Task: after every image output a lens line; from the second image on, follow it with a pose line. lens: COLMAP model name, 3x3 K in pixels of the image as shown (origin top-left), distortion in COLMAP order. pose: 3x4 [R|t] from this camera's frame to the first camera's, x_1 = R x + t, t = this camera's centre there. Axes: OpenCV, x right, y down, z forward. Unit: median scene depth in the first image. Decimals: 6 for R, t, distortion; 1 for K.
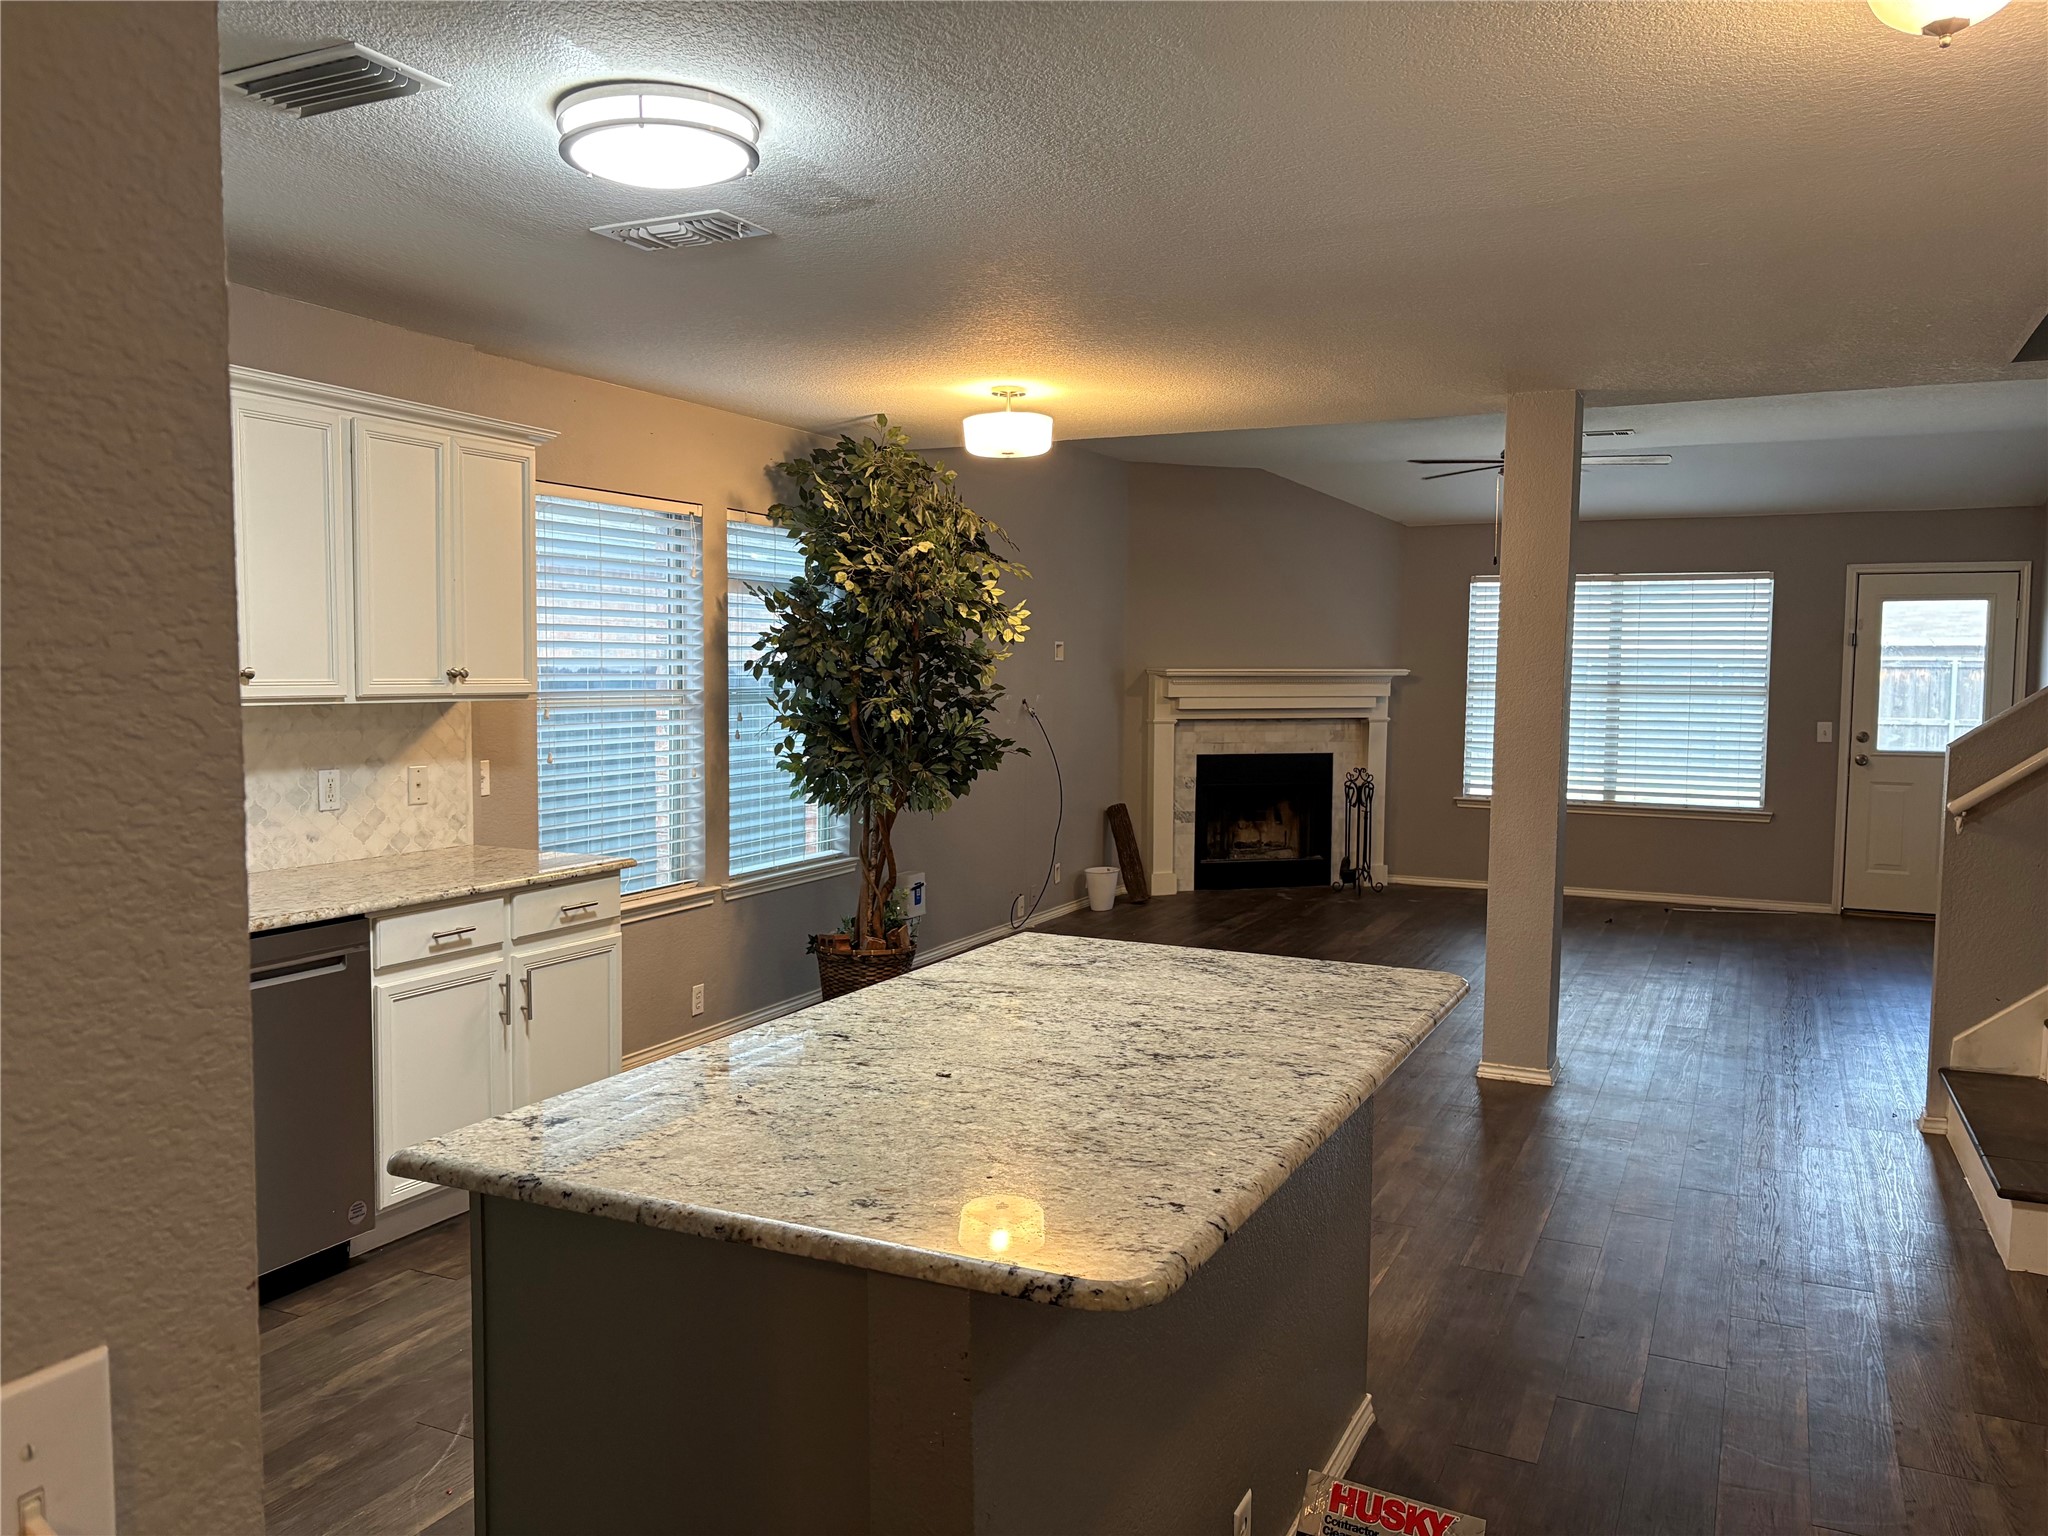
lens RADIAL K [[1553.4, 0, 1010.8], [0, 1553.4, 778.8], [0, 0, 1]] dist [0.053789, -0.042113]
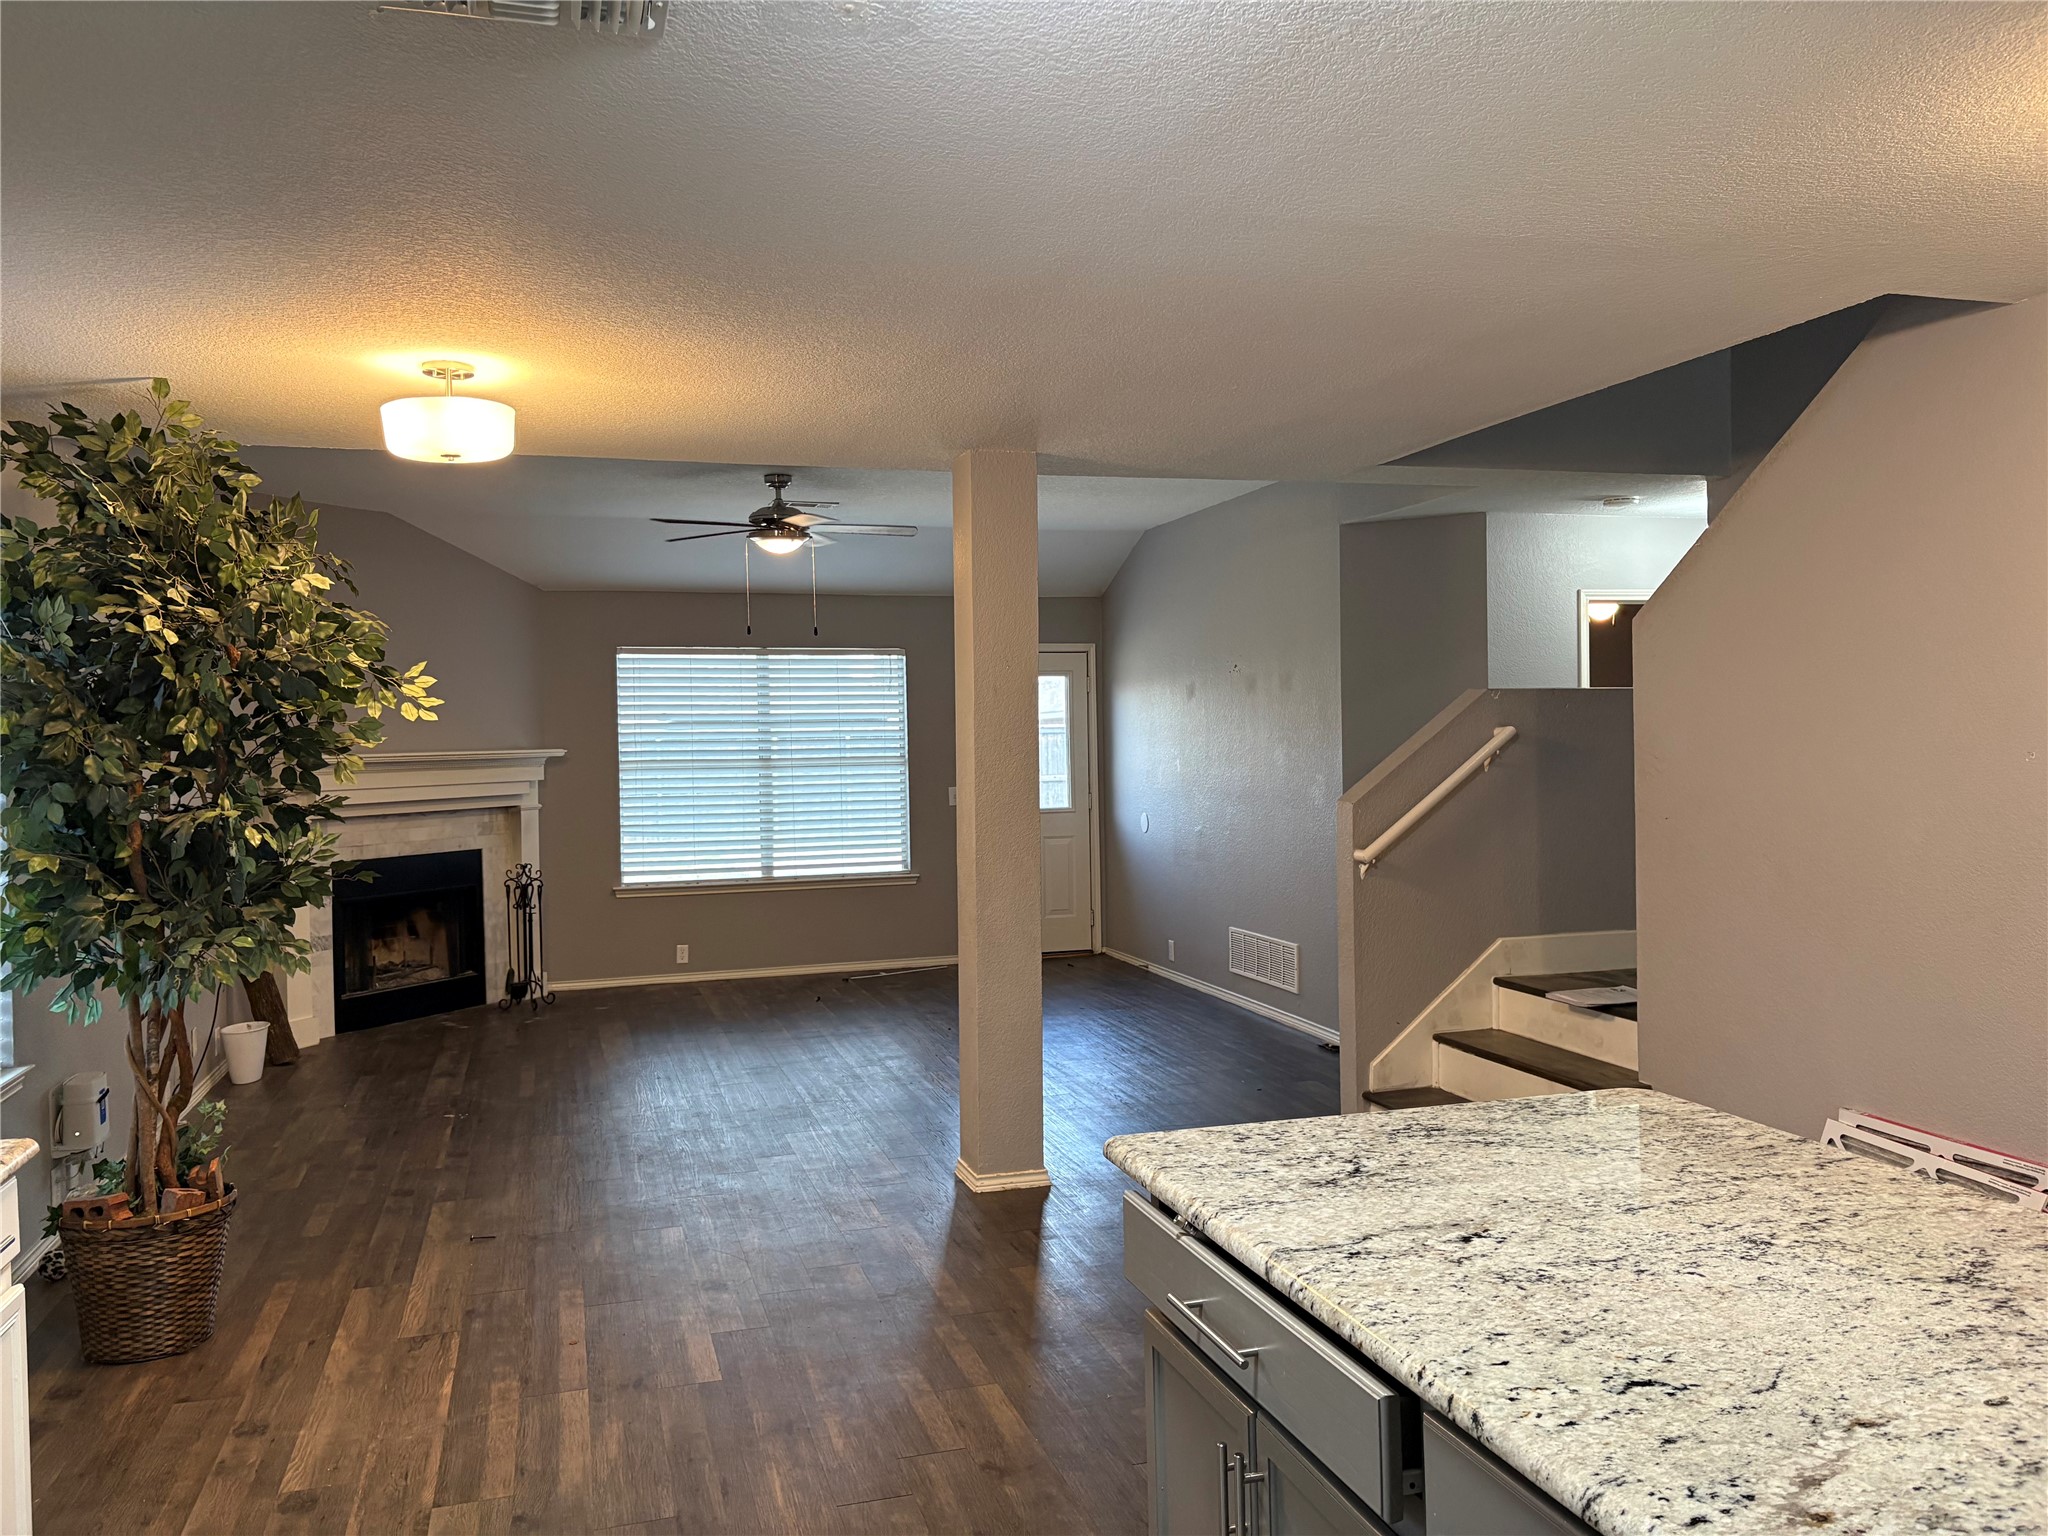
lens RADIAL K [[1553.4, 0, 1014.2], [0, 1553.4, 749.5], [0, 0, 1]] dist [0.053789, -0.042113]
pose [[0.732685, -0.027764, 0.680002, -0.292246], [0.073994, 0.996494, -0.039040, -0.028408], [-0.676534, 0.078921, 0.732170, 0.305382]]
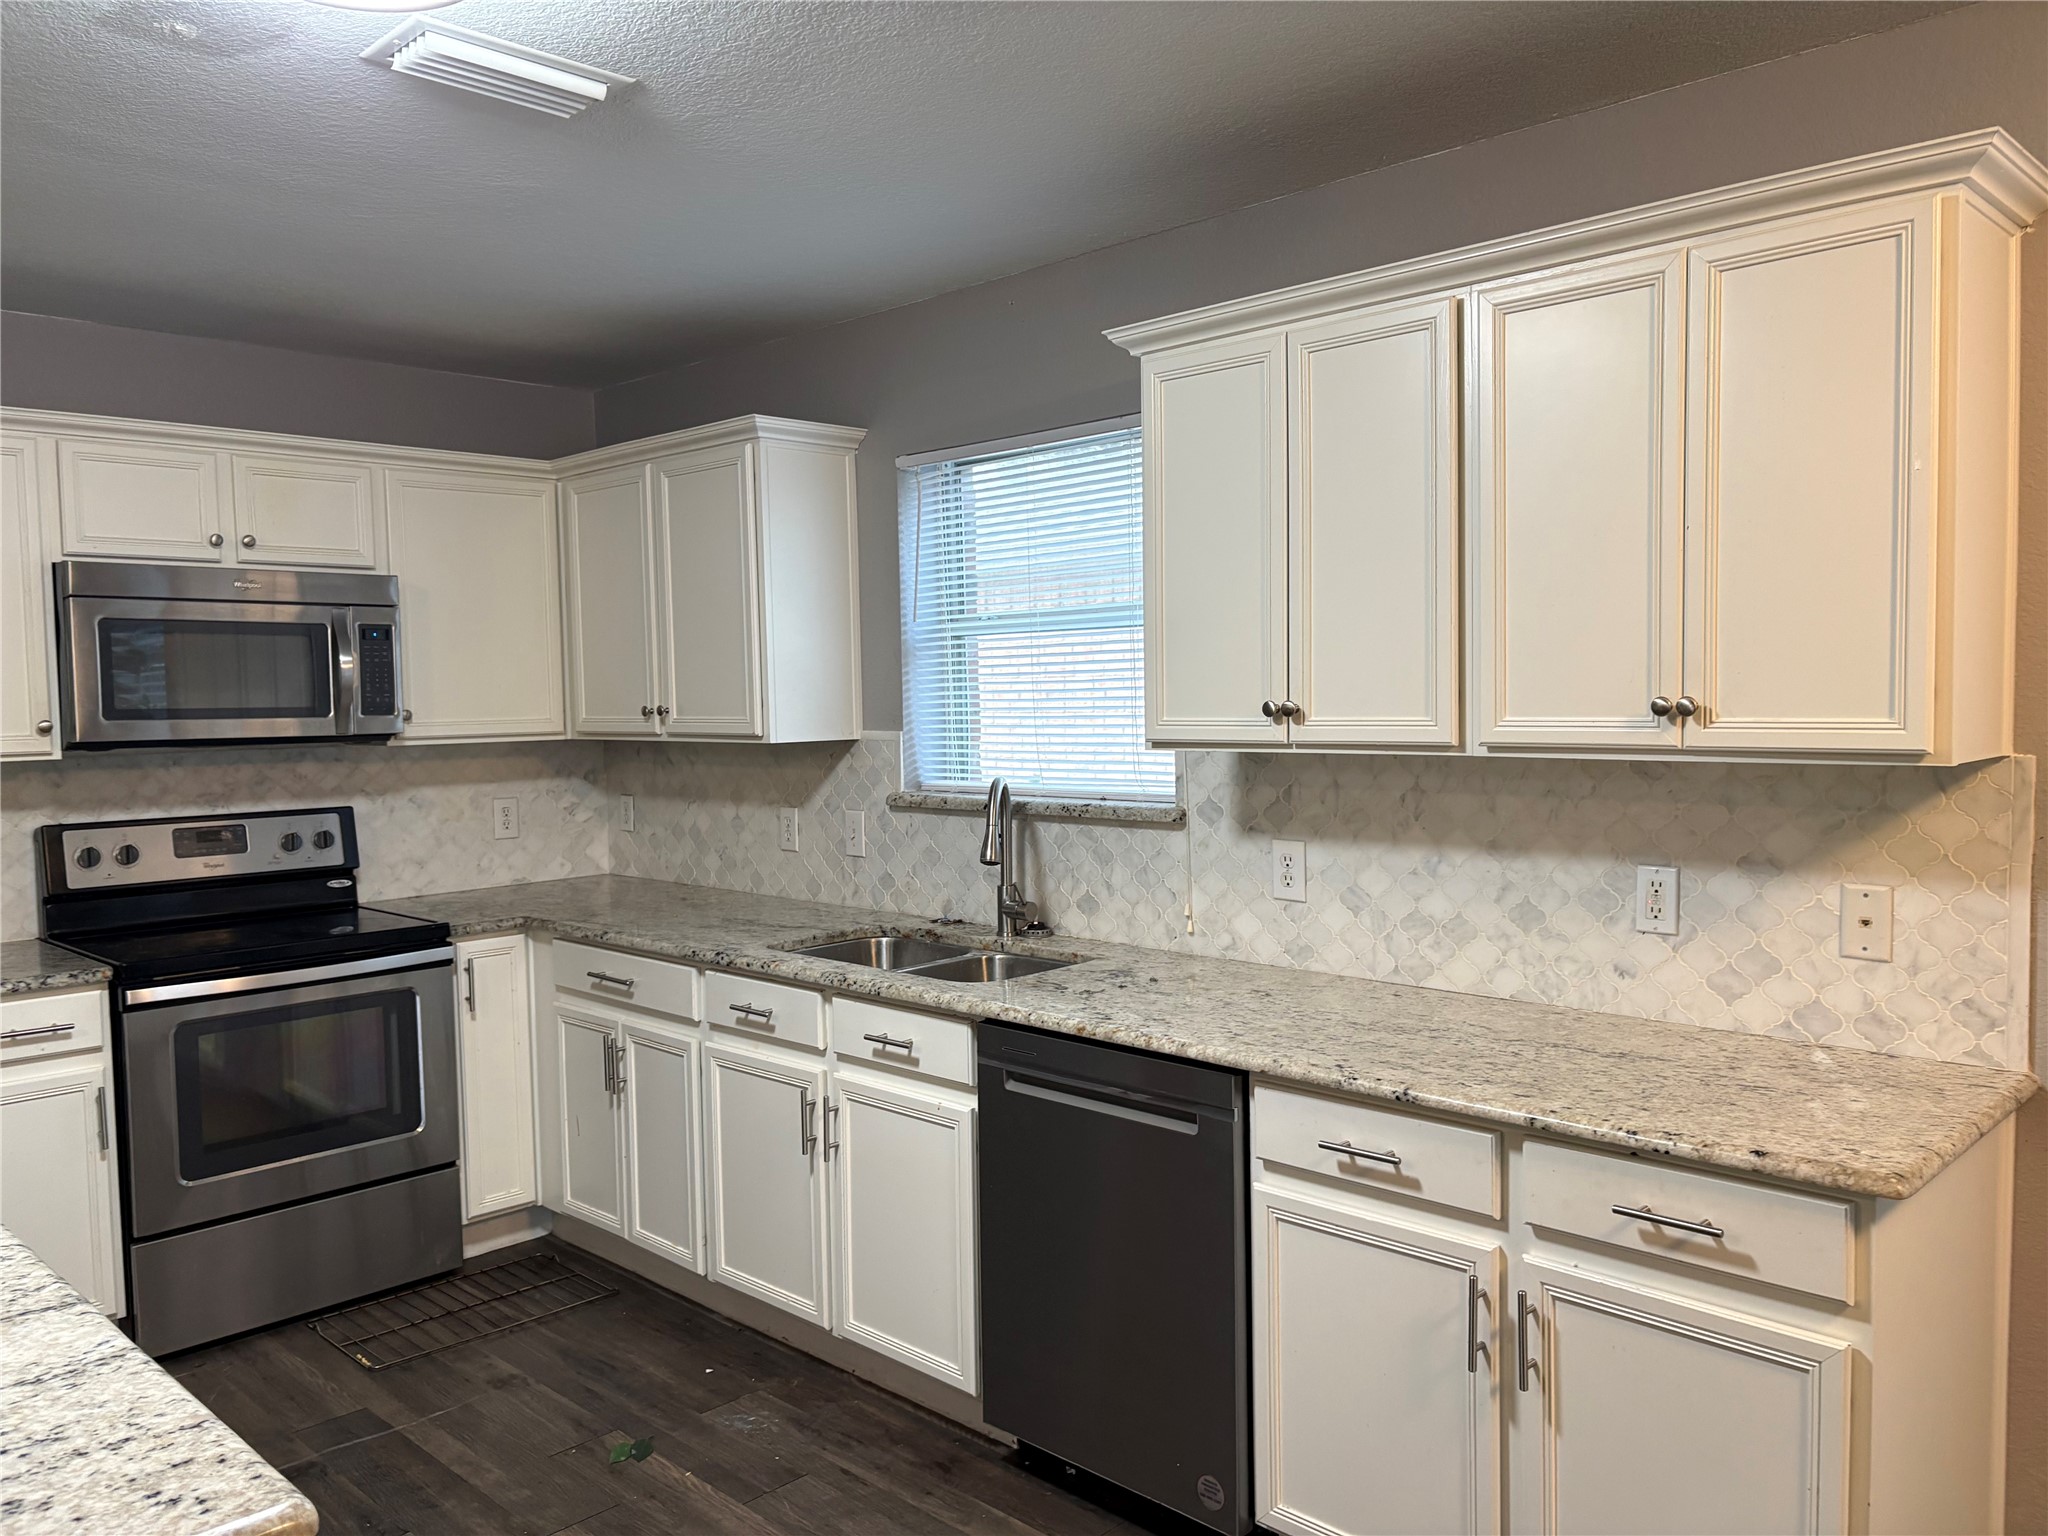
lens RADIAL K [[1553.4, 0, 1014.0], [0, 1553.4, 776.0], [0, 0, 1]] dist [0.053789, -0.042113]
pose [[-0.314103, 0.050937, -0.948021, 0.164031], [-0.055977, 0.995829, 0.072053, -0.054455], [0.947737, 0.075699, -0.309942, 0.741914]]
